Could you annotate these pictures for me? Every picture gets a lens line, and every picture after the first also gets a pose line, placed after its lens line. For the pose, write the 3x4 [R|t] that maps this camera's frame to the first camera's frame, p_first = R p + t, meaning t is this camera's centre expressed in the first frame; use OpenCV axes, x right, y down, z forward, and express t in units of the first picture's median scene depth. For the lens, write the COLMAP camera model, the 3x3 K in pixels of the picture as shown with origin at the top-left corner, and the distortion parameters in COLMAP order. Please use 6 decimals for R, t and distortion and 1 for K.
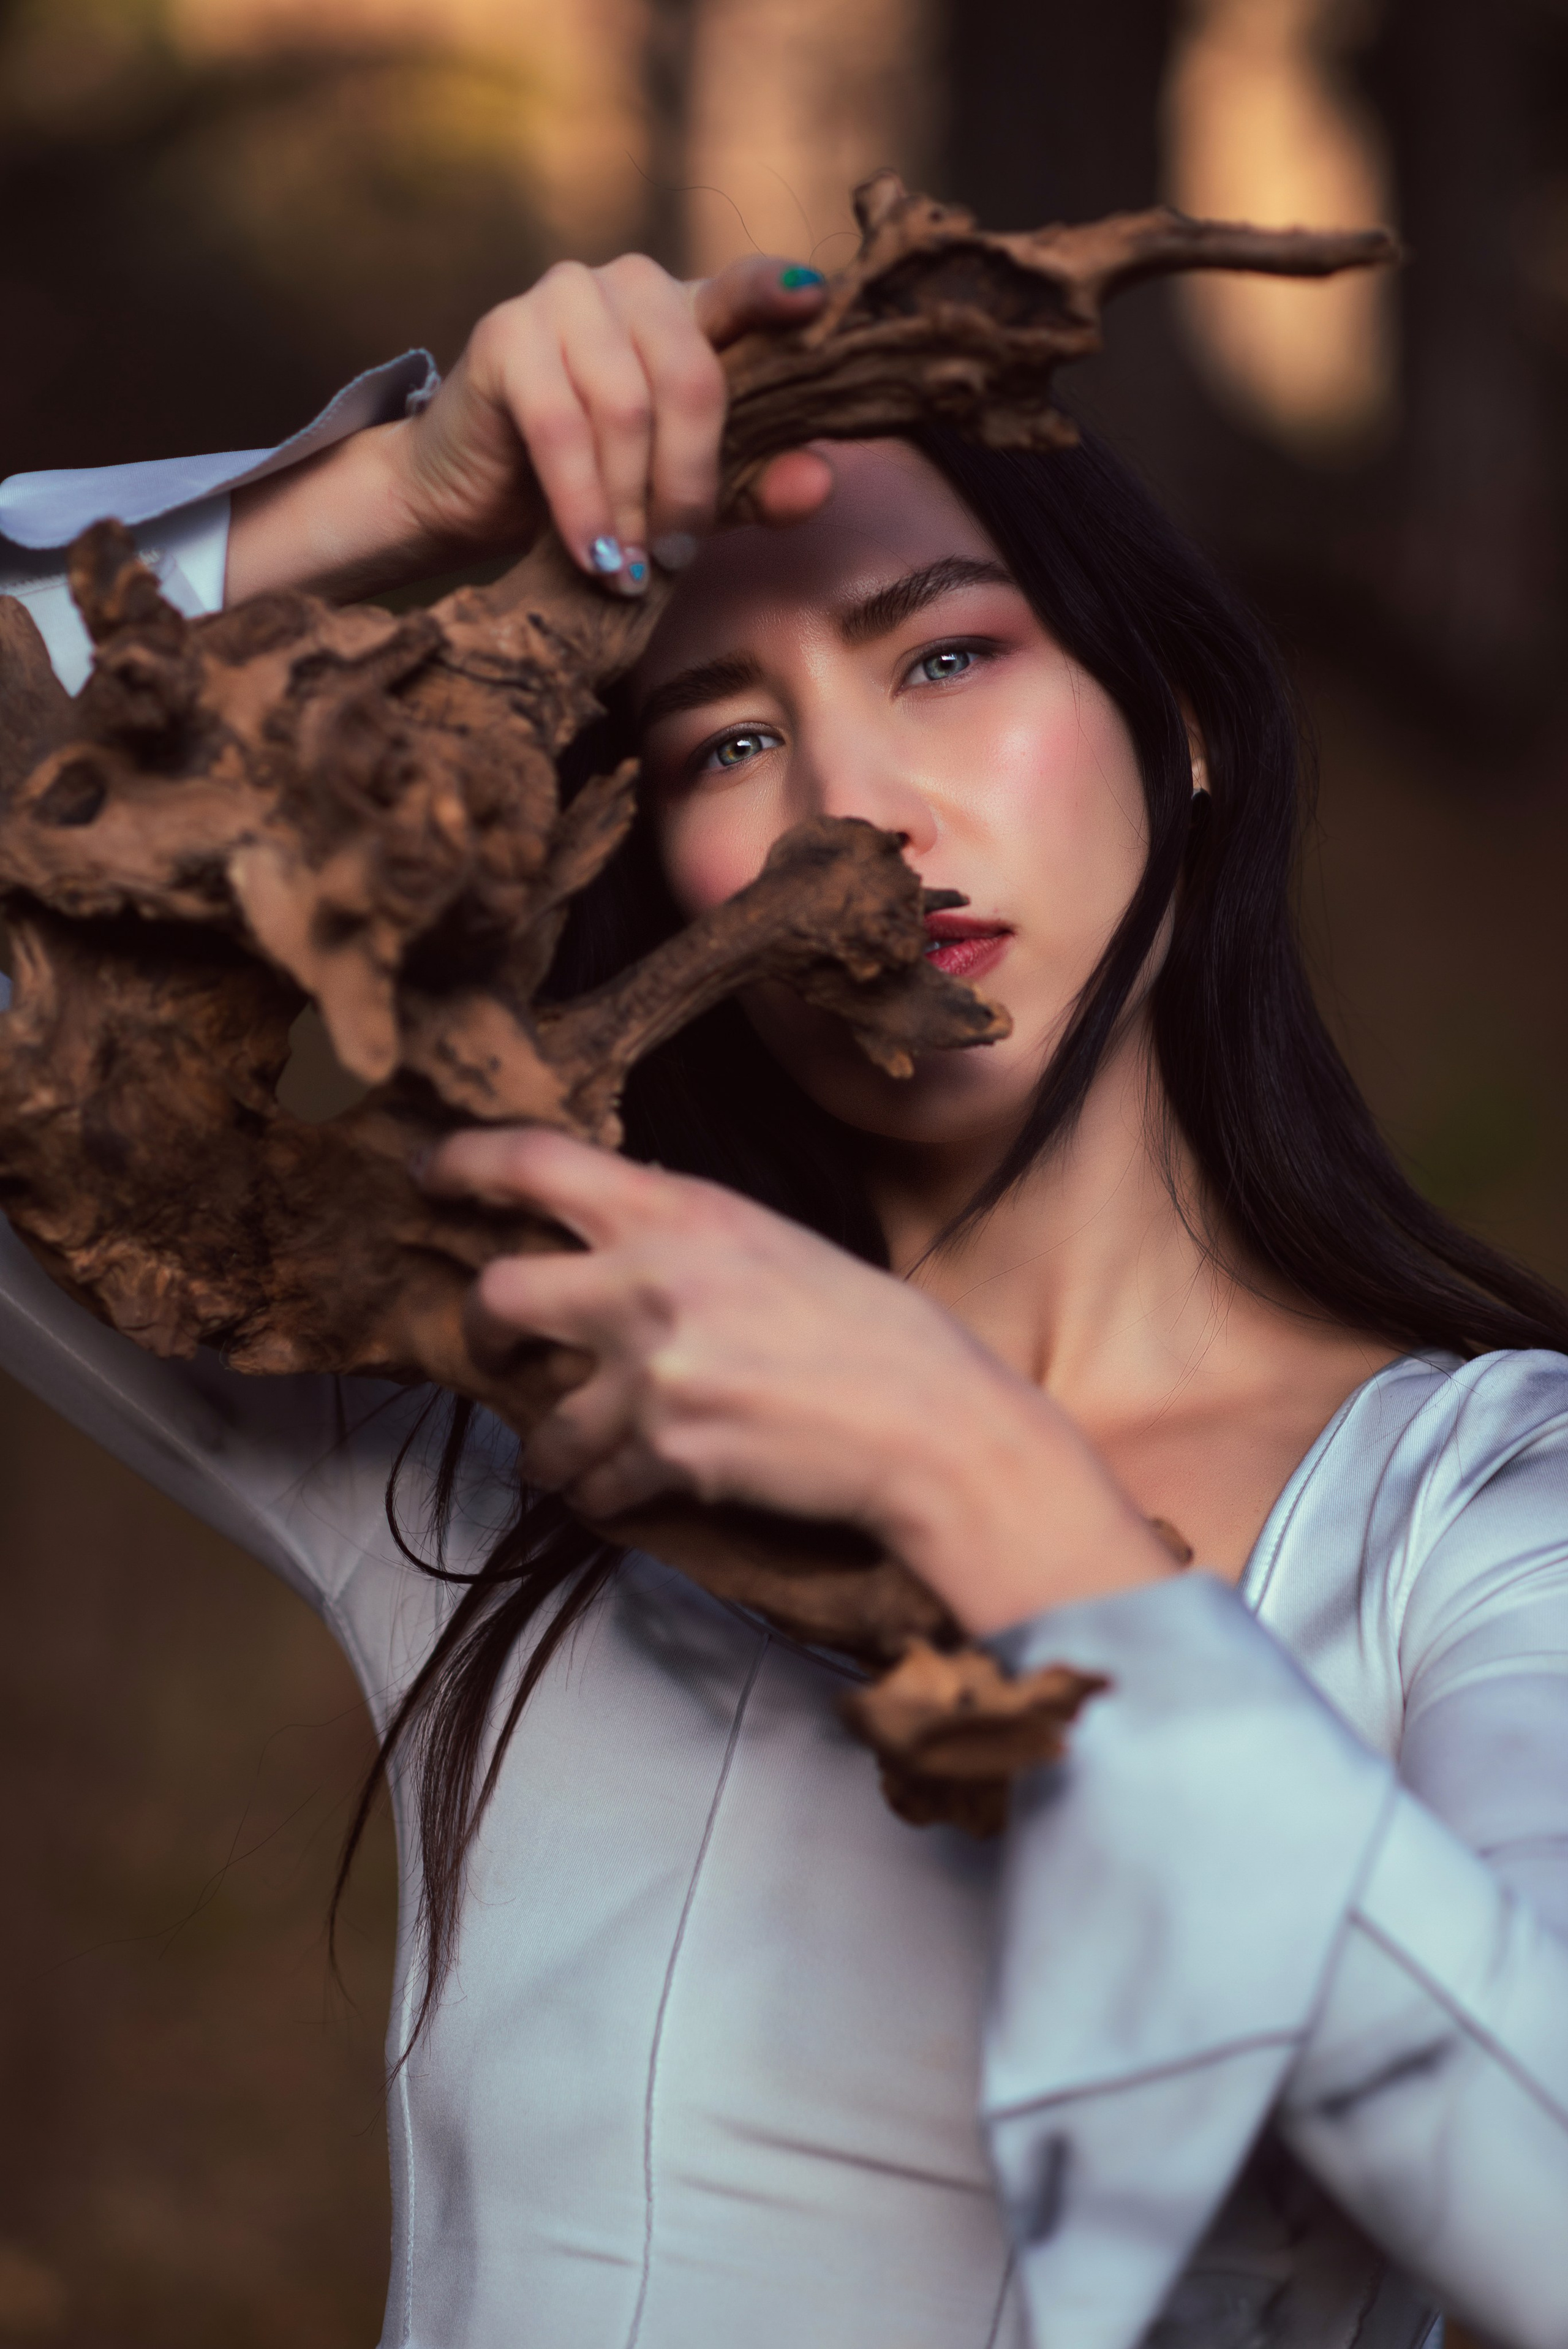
lens RADIAL K [[6557.8, 0, 784.0], [0, 6557.8, 1174.5], [0, 0, 1]] dist [-0.125439, -1.074228]
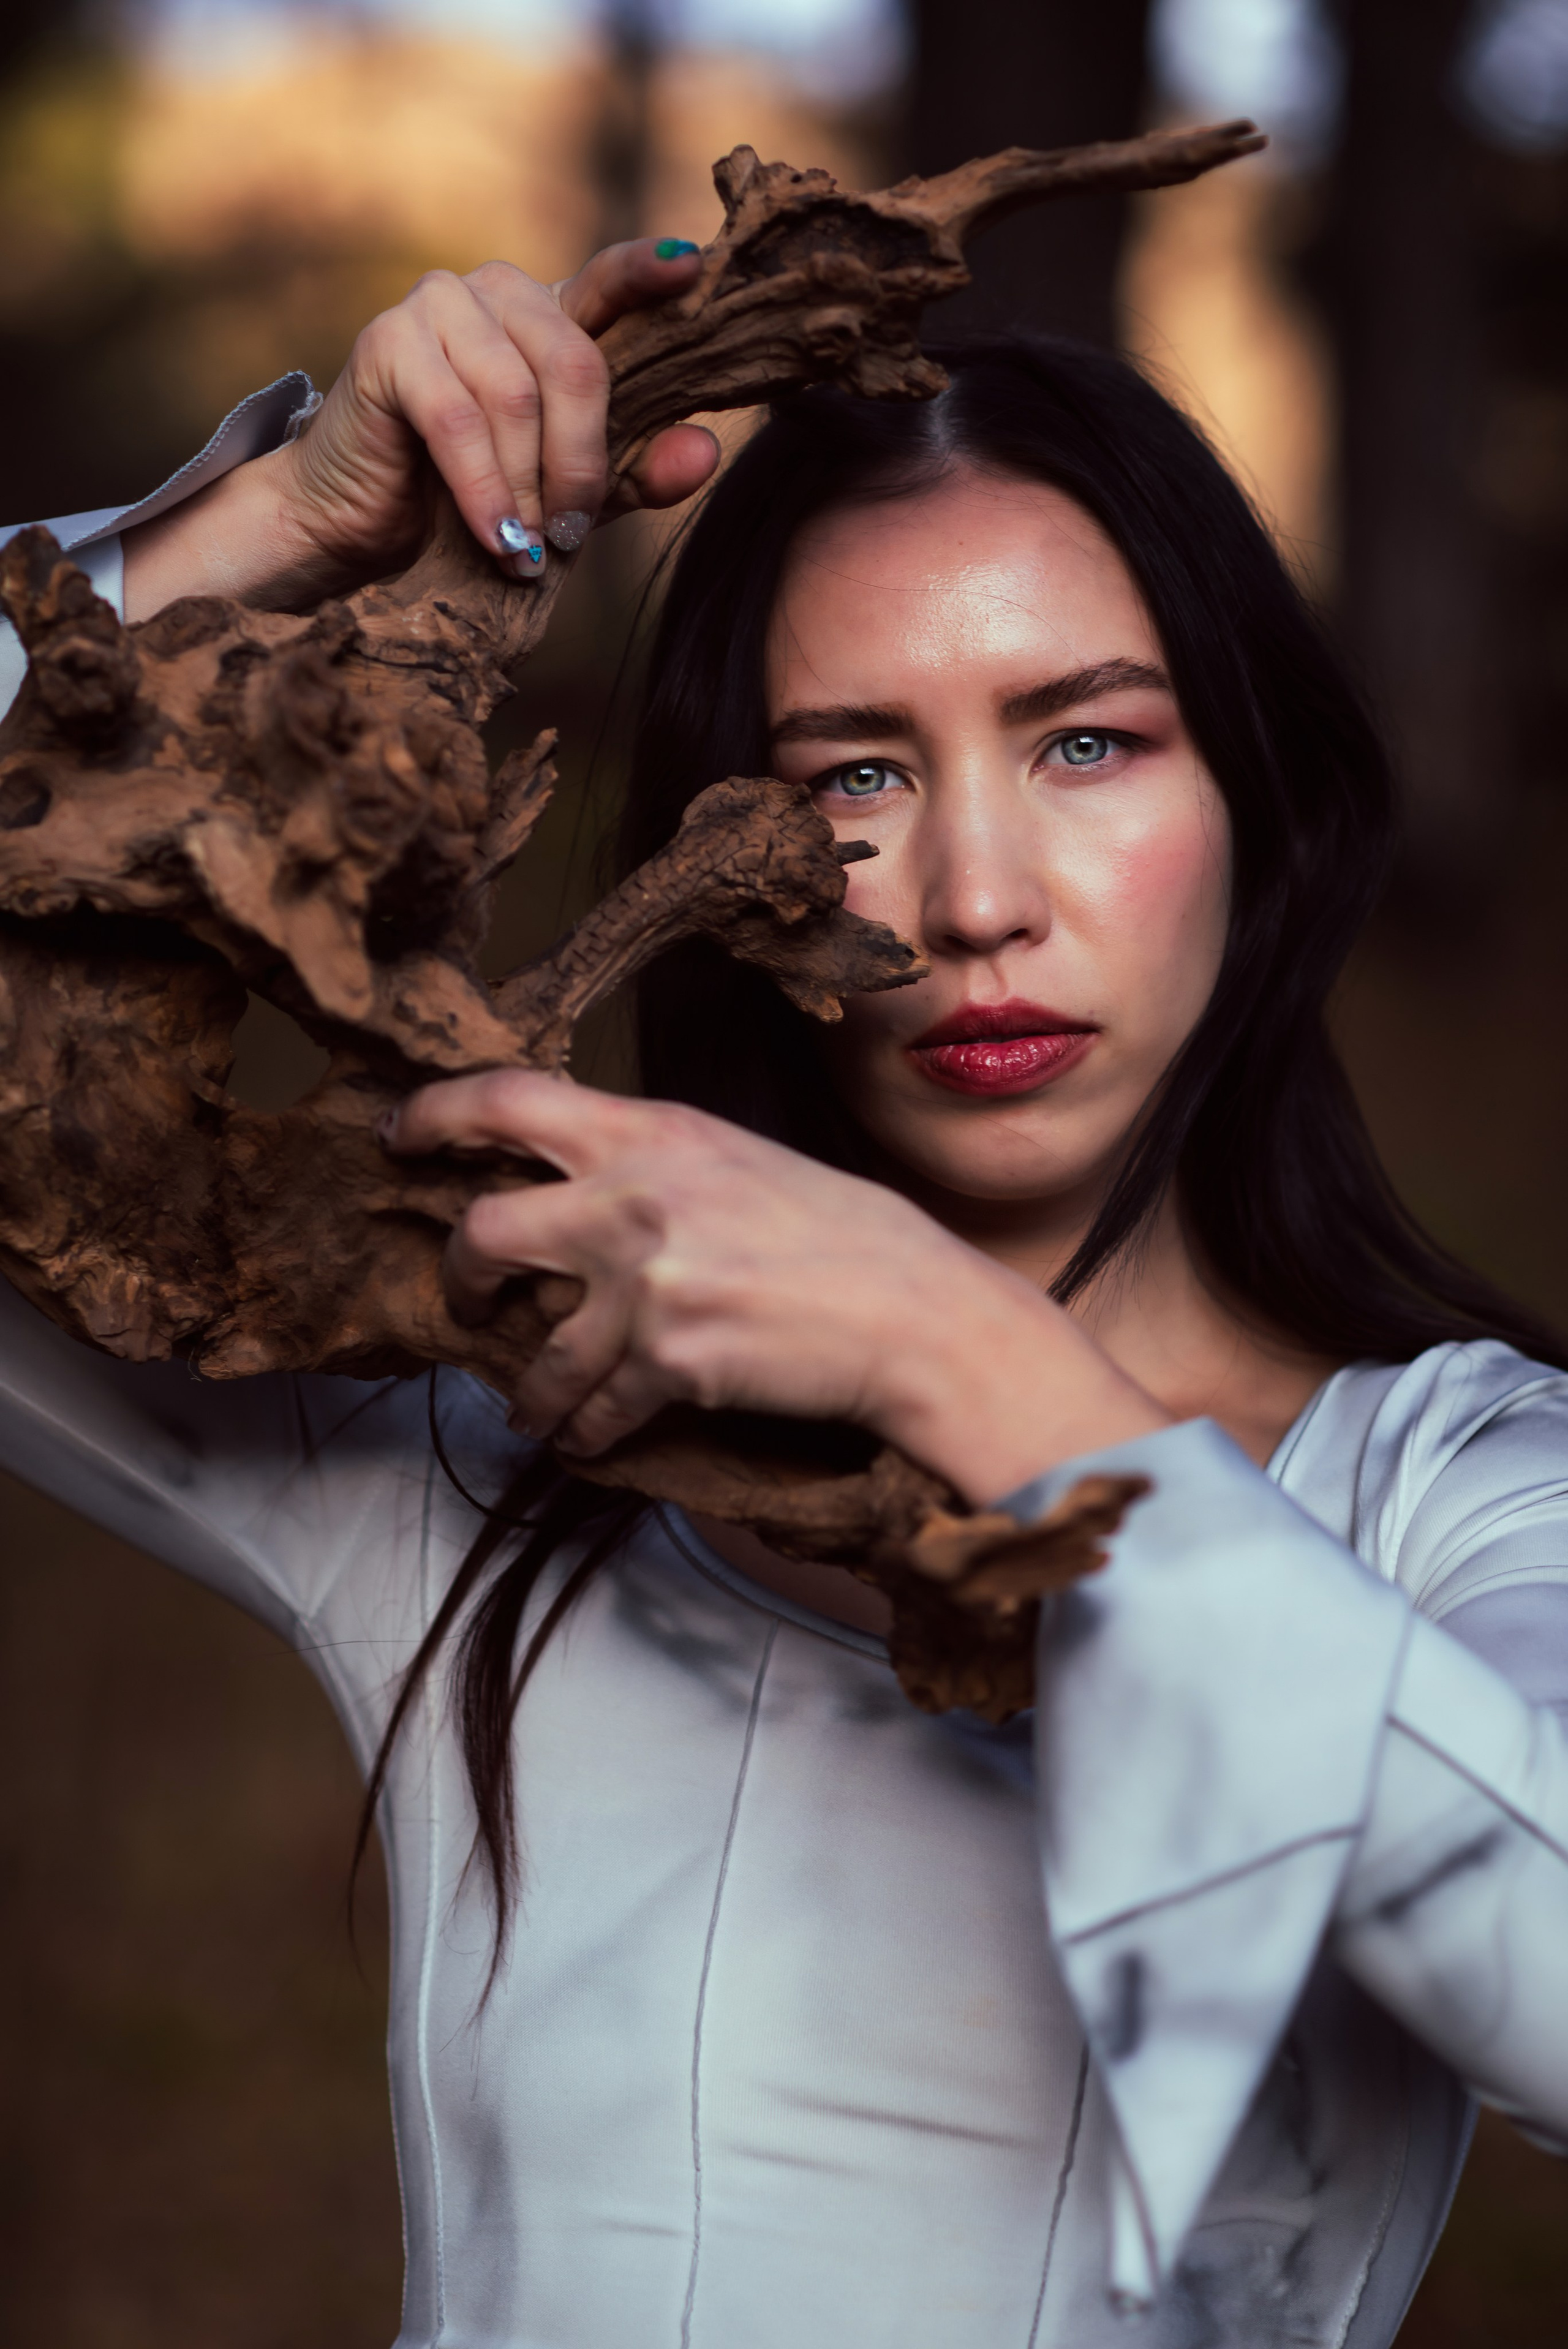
lens RADIAL K [[6557.8, 0, 784.0], [0, 6557.8, 1174.5], [0, 0, 1]] dist [-0.125439, -1.074228]
pose [[0.993226, -0.092724, 0.070029, -0.065358], [0.098083, 0.992163, -0.077414, 0.089957], [-0.062302, 0.083759, 0.994537, -0.023938]]
